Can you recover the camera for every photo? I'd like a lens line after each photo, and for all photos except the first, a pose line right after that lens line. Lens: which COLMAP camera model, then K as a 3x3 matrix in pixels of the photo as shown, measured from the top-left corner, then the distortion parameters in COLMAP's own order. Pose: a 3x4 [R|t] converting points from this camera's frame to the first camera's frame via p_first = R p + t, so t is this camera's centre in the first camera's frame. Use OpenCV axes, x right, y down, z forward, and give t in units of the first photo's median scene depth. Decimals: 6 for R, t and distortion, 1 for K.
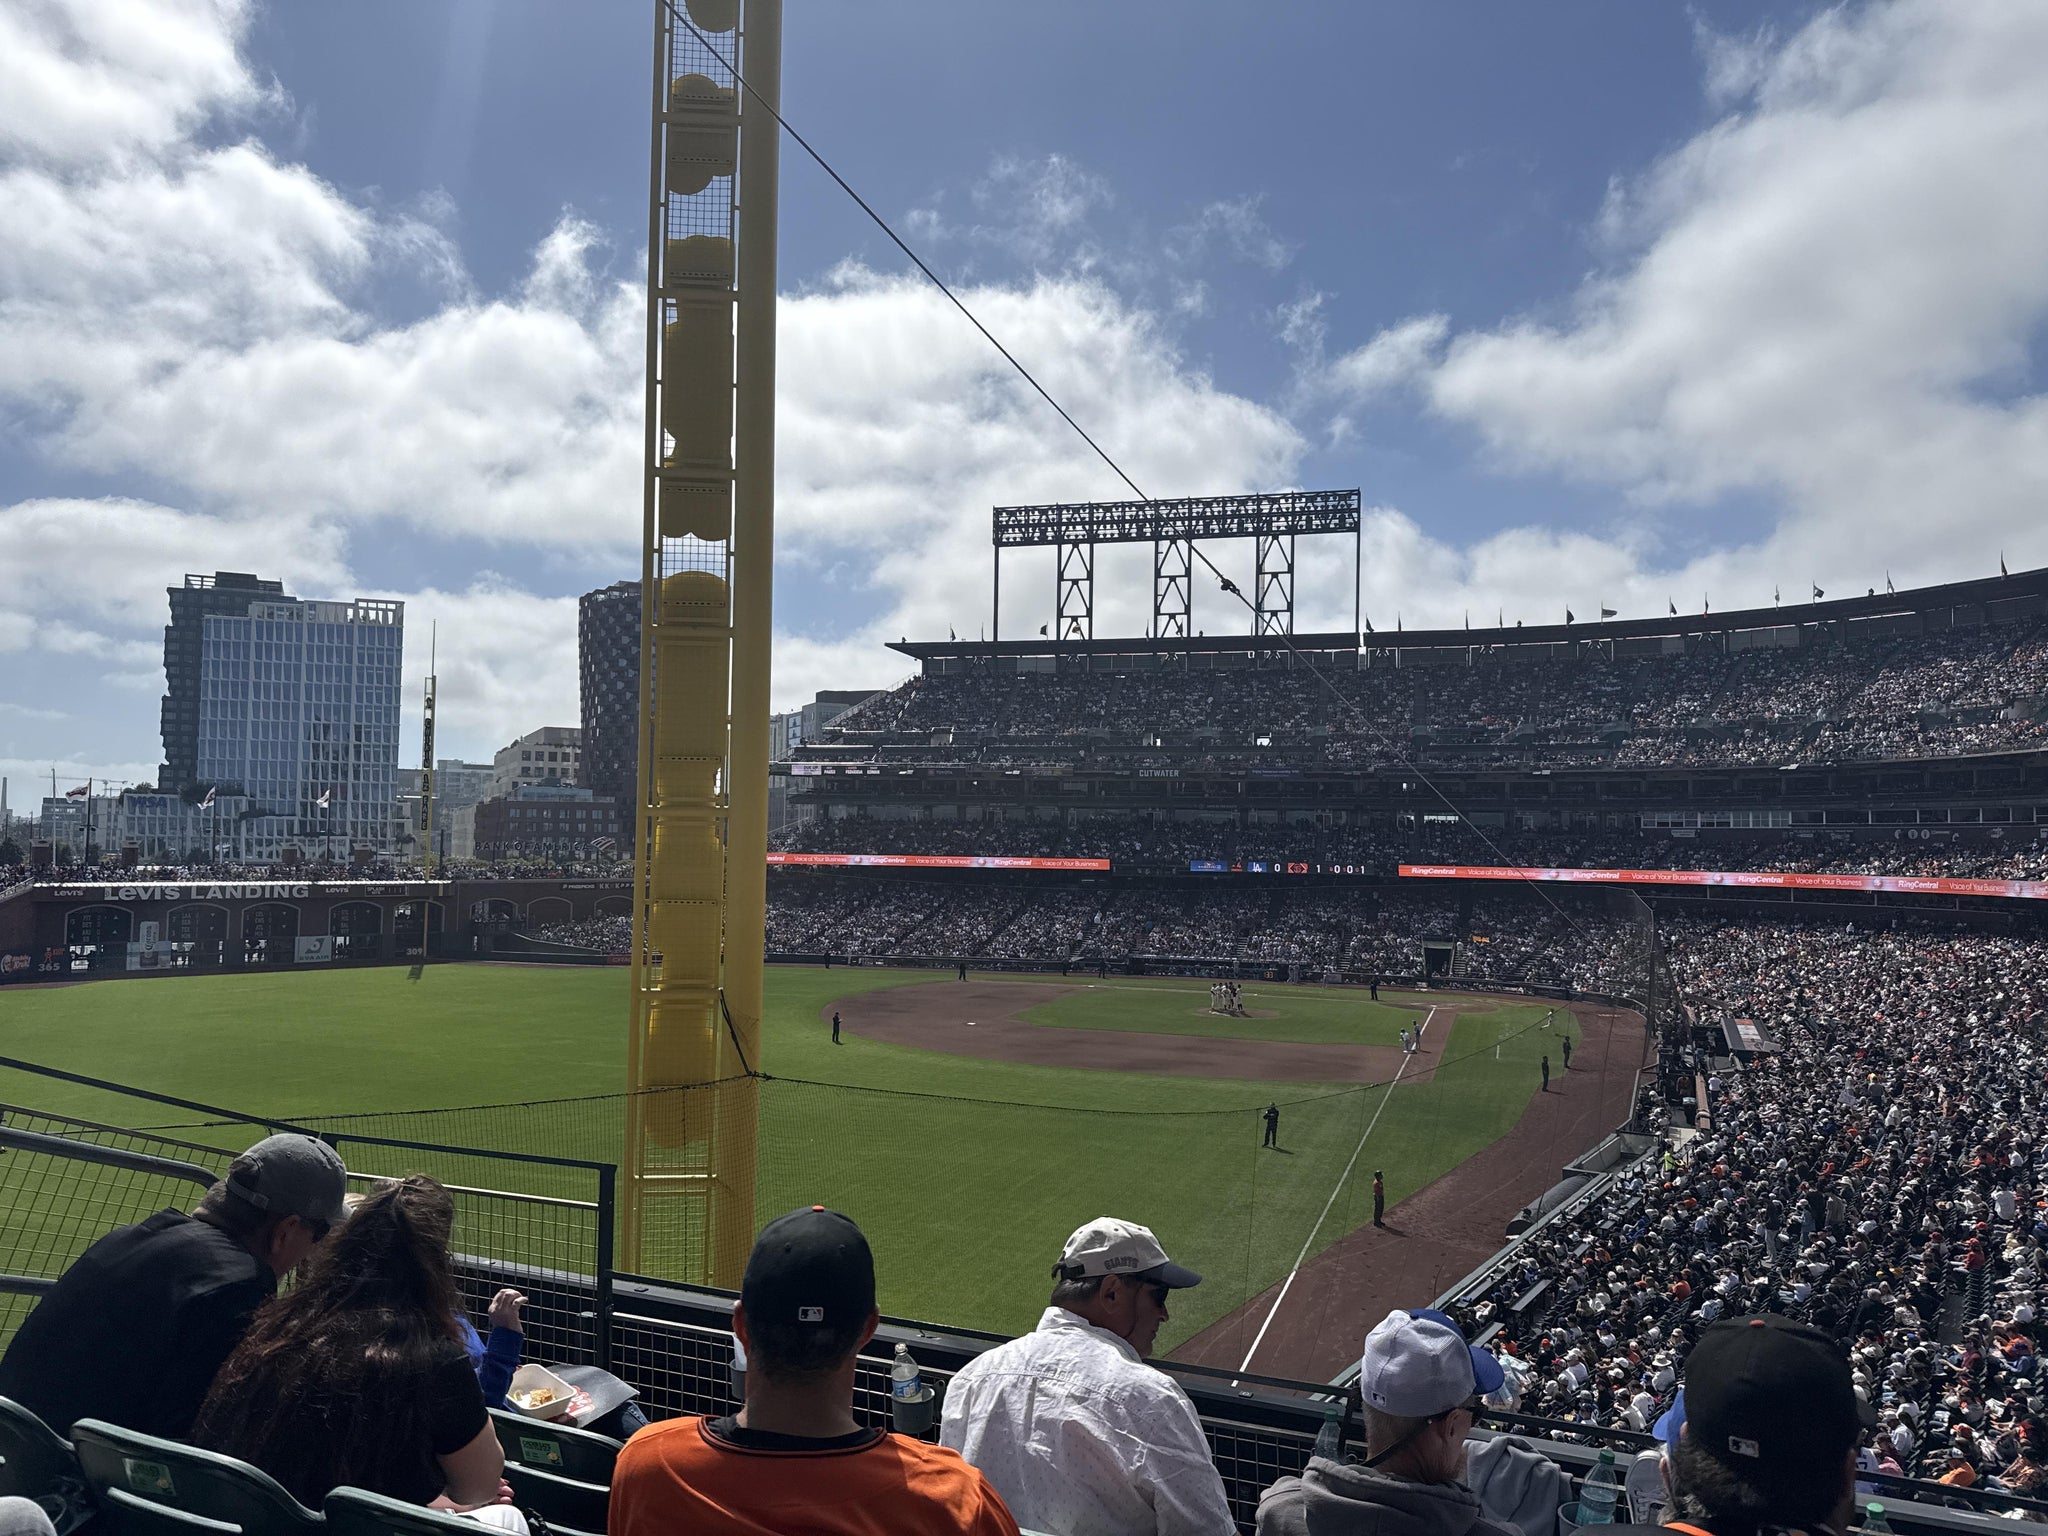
lens RADIAL K [[1447.0, 0, 1003.0], [0, 1447.0, 772.3], [0, 0, 1]] dist [0.063832, -0.052006]
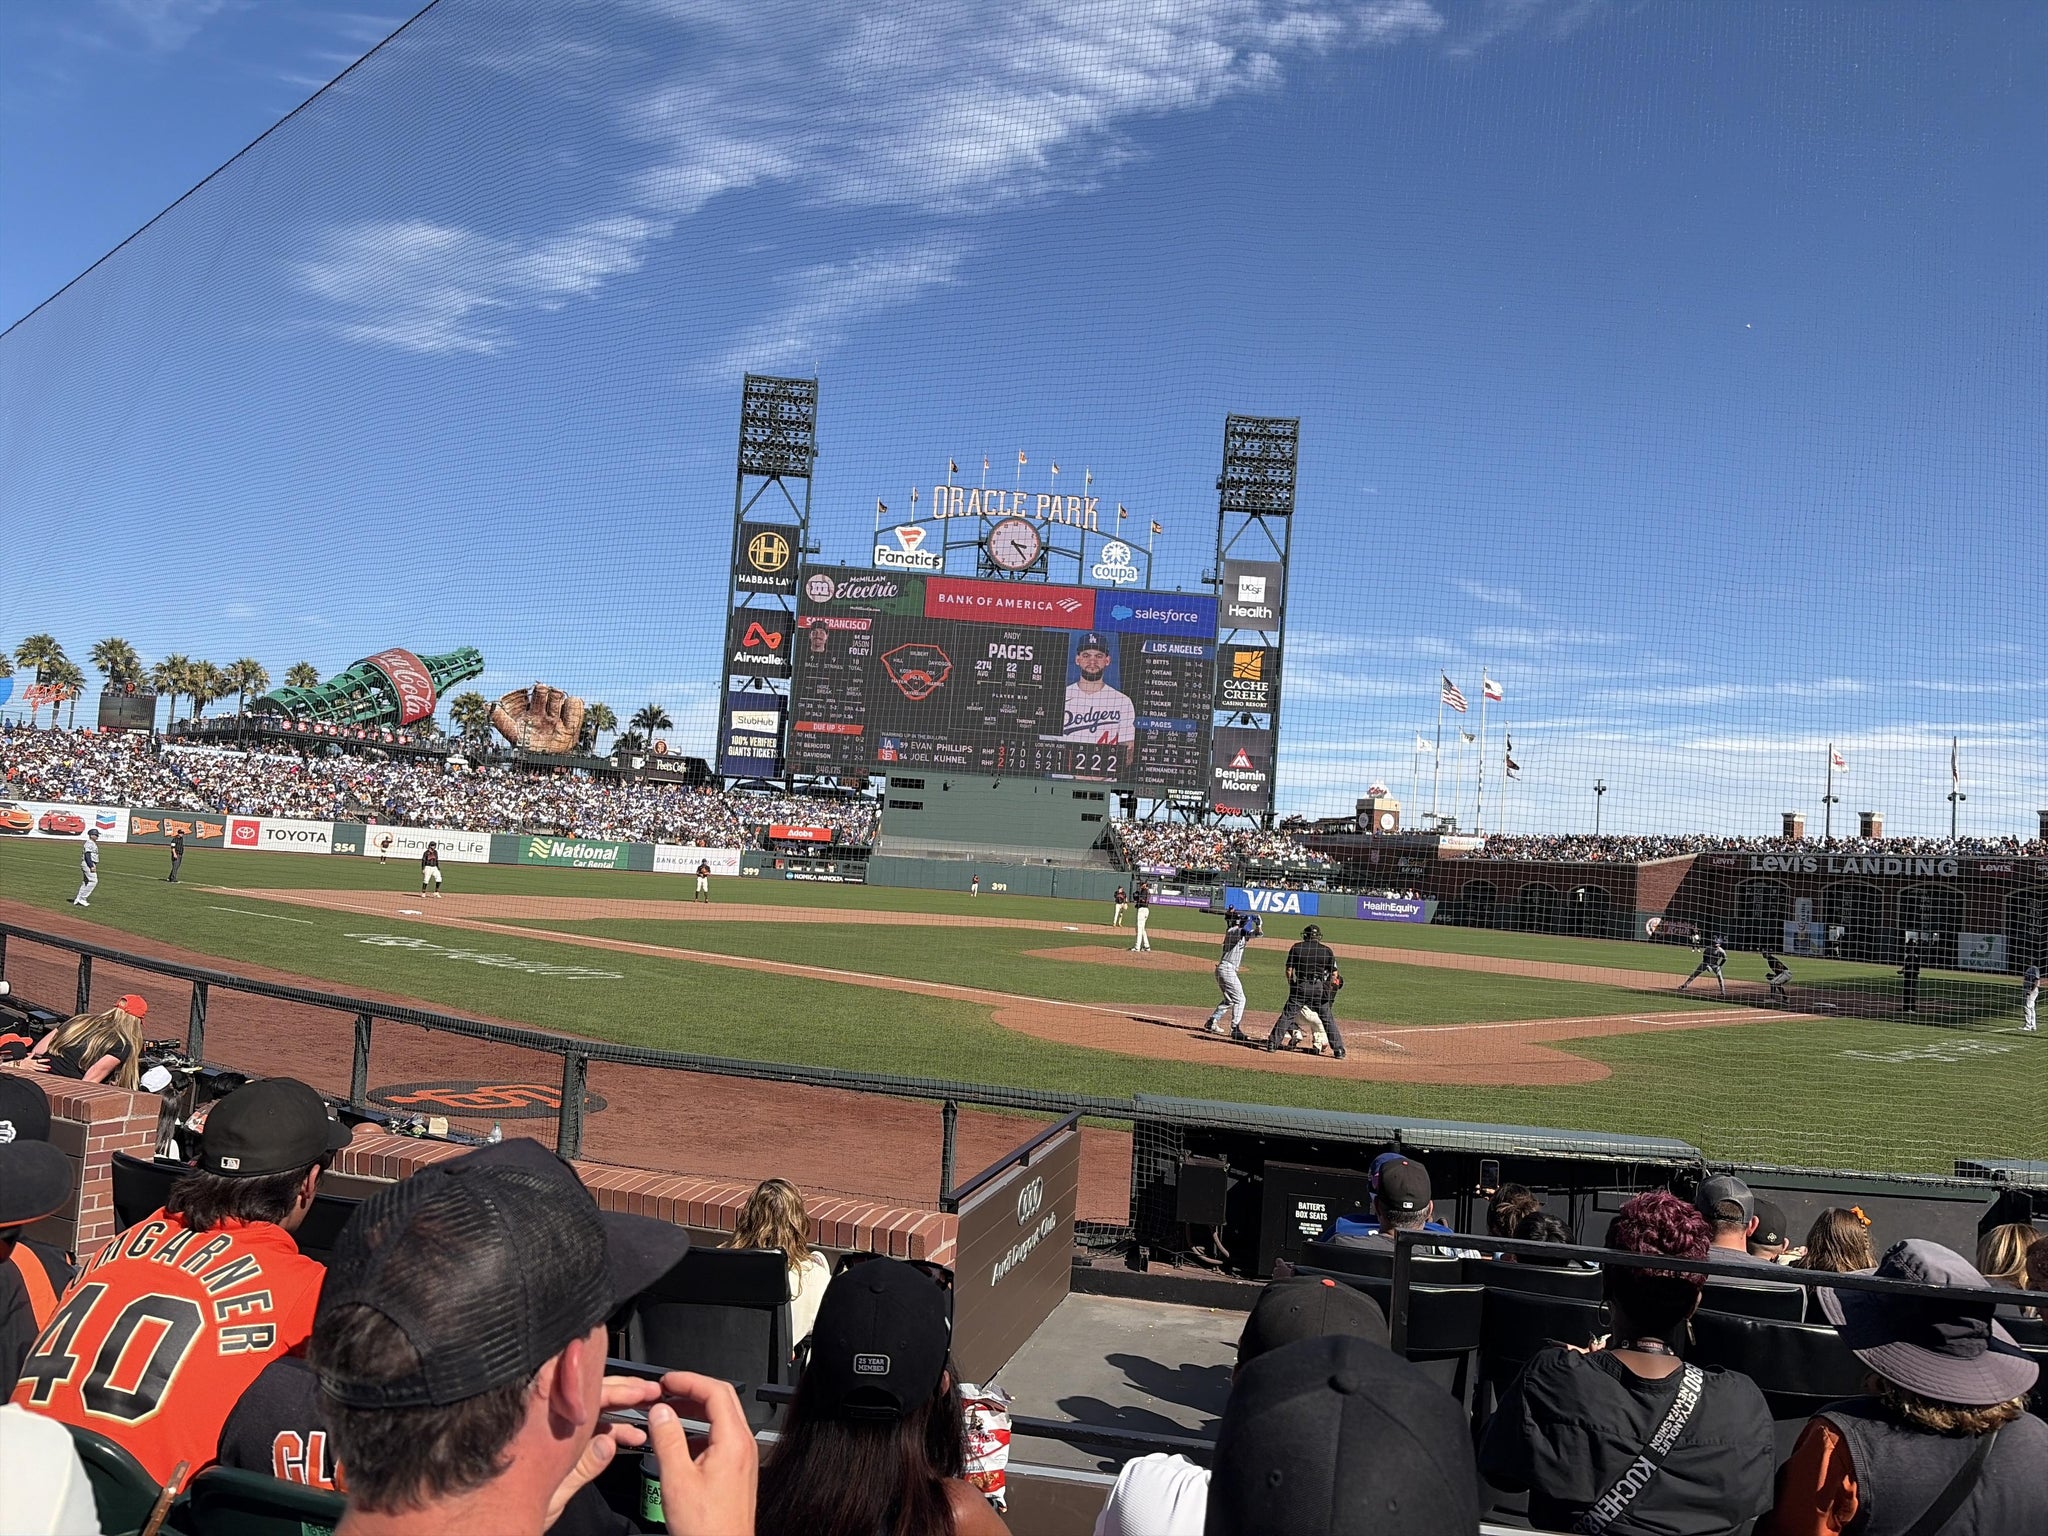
lens RADIAL K [[1543.0, 0, 1012.4], [0, 1543.0, 788.1], [0, 0, 1]] dist [0.060010, -0.049547]
pose [[-0.385015, -0.093590, -0.918153, 0.302752], [-0.027233, 0.995564, -0.090061, 0.088207], [0.922508, -0.009671, -0.385856, 0.614456]]
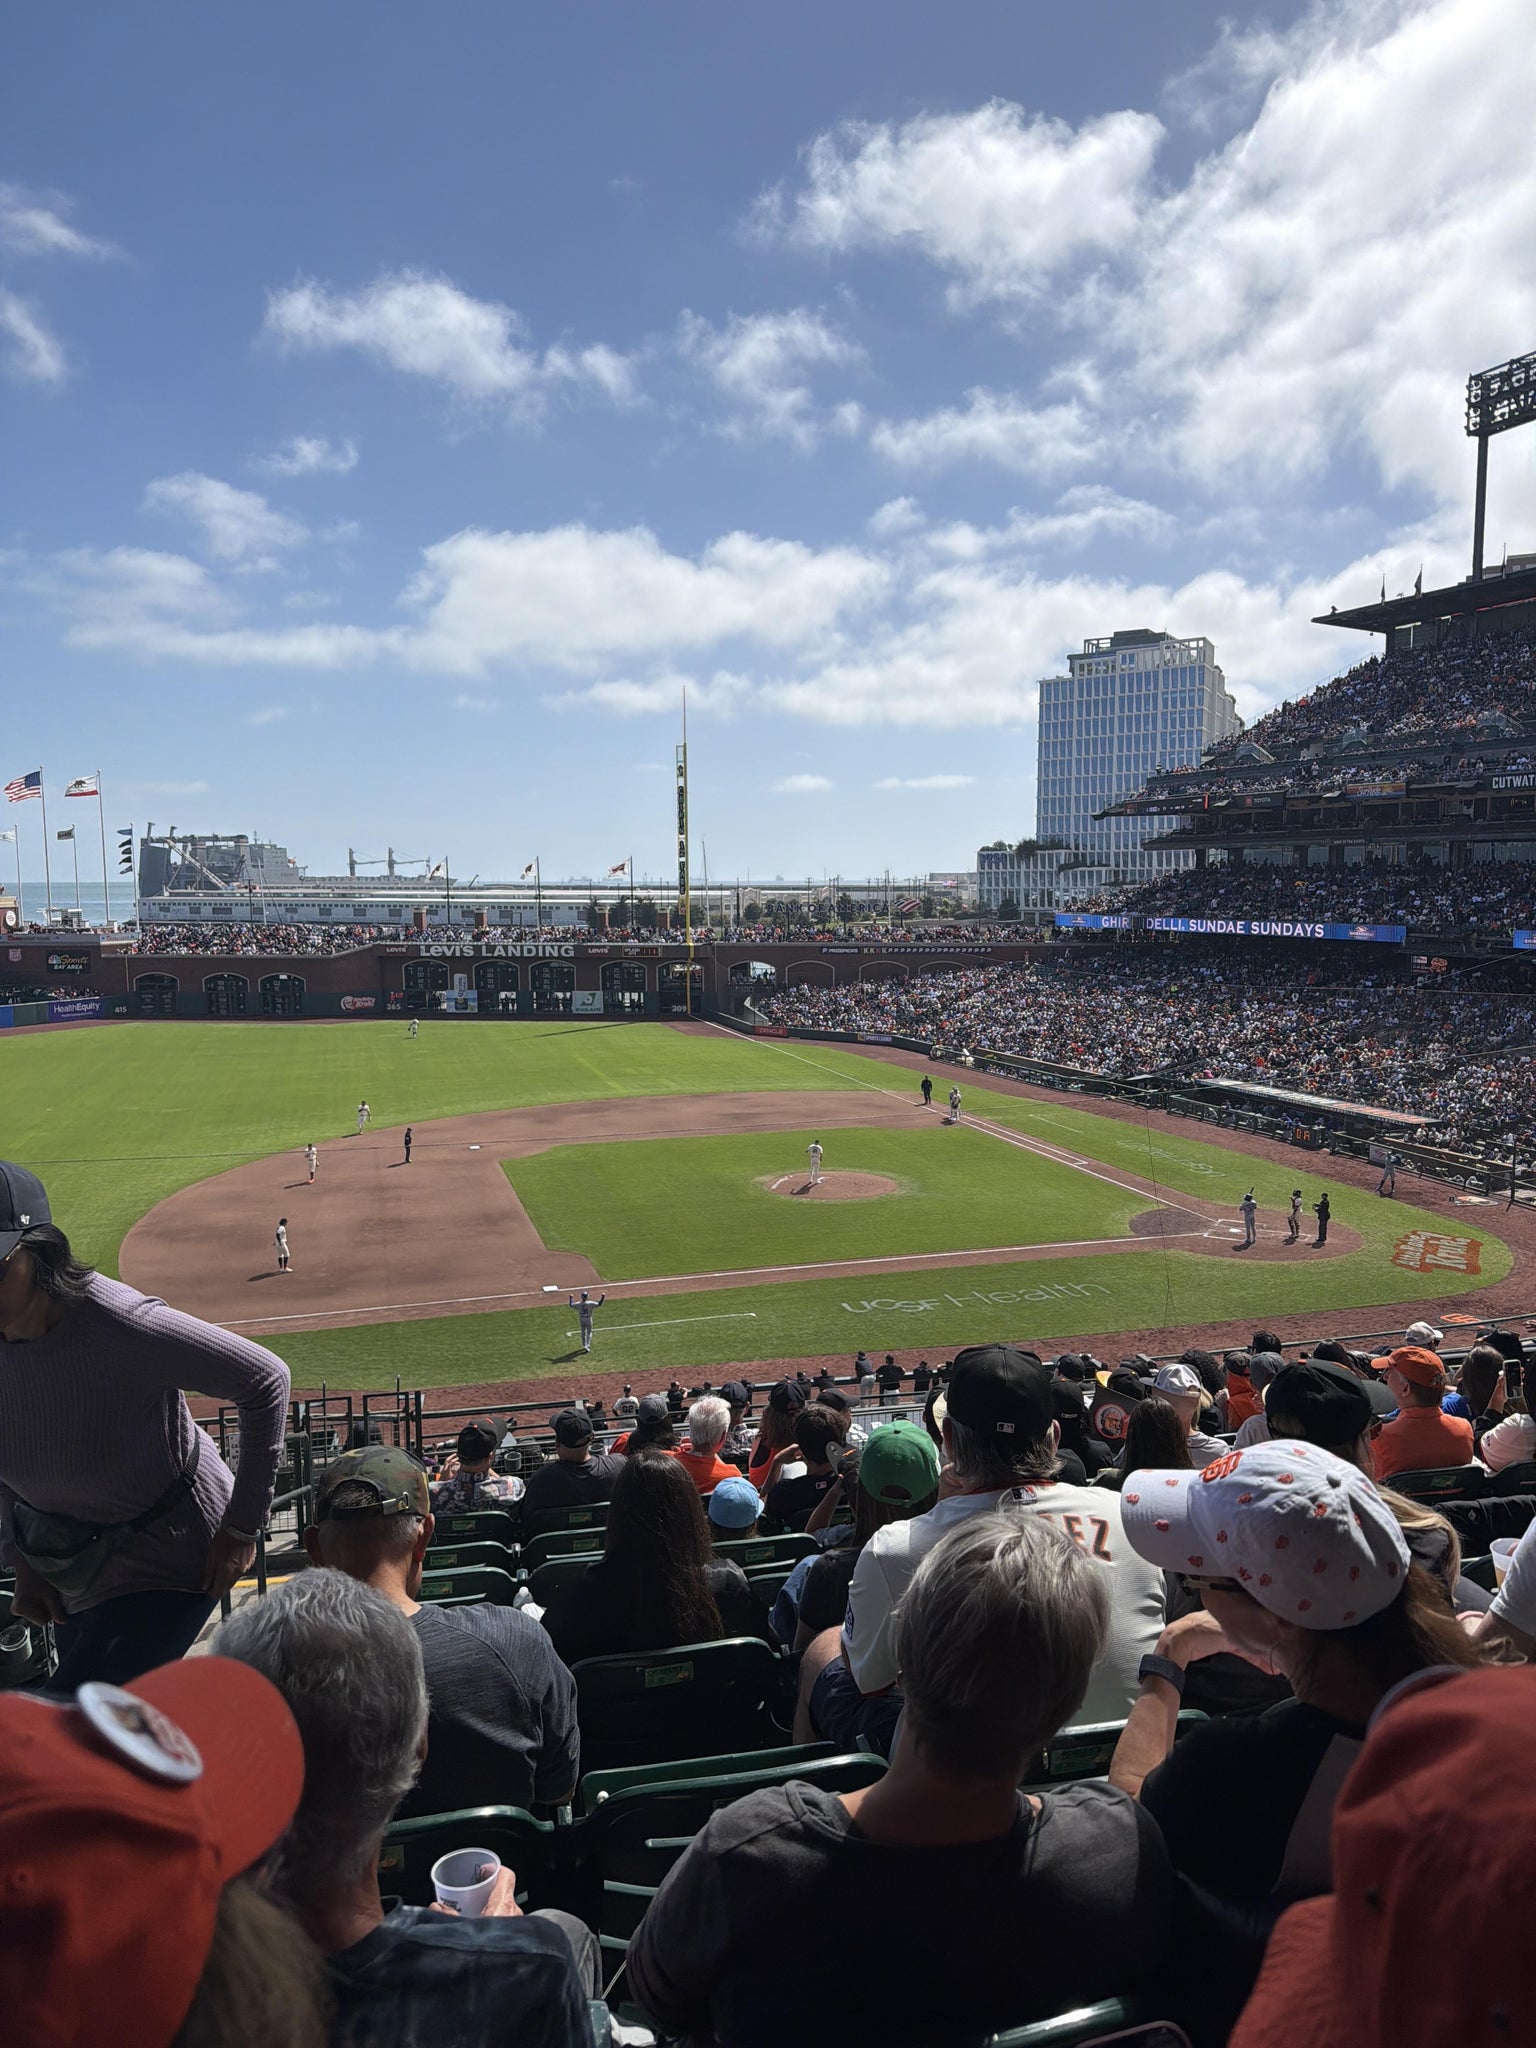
lens RADIAL K [[1447.0, 0, 769.4], [0, 1447.0, 1024.3], [0, 0, 1]] dist [0.063832, -0.052006]
pose [[0.590313, 0.061751, -0.804809, 0.361405], [0.055932, 0.991543, 0.117104, 0.010896], [0.805234, -0.114143, 0.581867, 0.332314]]
